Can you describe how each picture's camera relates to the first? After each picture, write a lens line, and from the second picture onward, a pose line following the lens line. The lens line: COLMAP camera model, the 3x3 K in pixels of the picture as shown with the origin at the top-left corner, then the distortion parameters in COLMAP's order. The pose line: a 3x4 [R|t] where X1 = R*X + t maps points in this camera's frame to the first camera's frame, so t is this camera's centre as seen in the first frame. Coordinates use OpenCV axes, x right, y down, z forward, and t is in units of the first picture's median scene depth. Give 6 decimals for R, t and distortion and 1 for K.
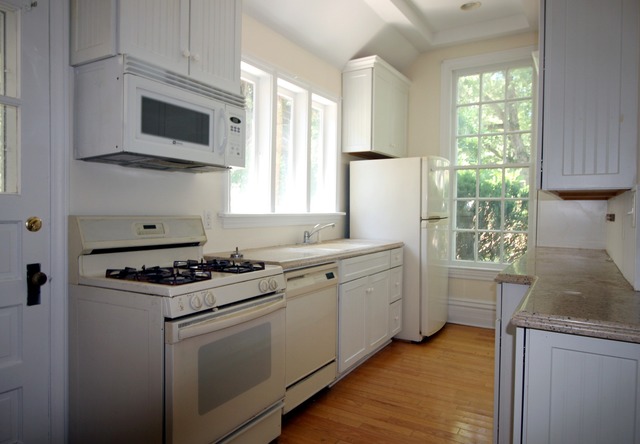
lens RADIAL K [[442.2, 0, 321.7], [0, 442.2, 223.6], [0, 0, 1]] dist [0.000348, 0.003324]
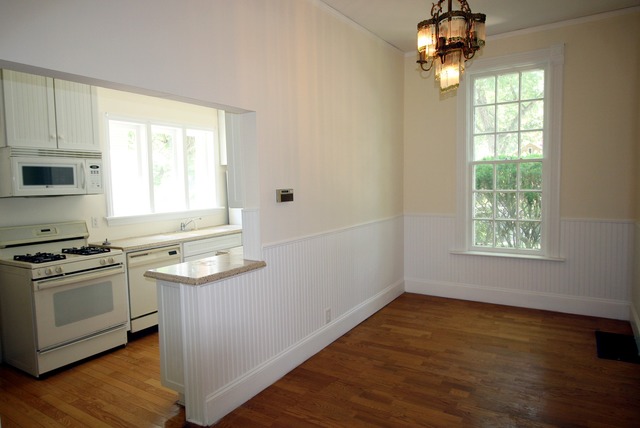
lens RADIAL K [[412.1, 0, 318.3], [0, 412.1, 211.5], [0, 0, 1]] dist [-0.003108, 0.000893]
pose [[0.997412, -0.035868, -0.062306, 0.800130], [0.038298, 0.998534, 0.038261, -0.088840], [0.060842, -0.040548, 0.997323, -0.587395]]
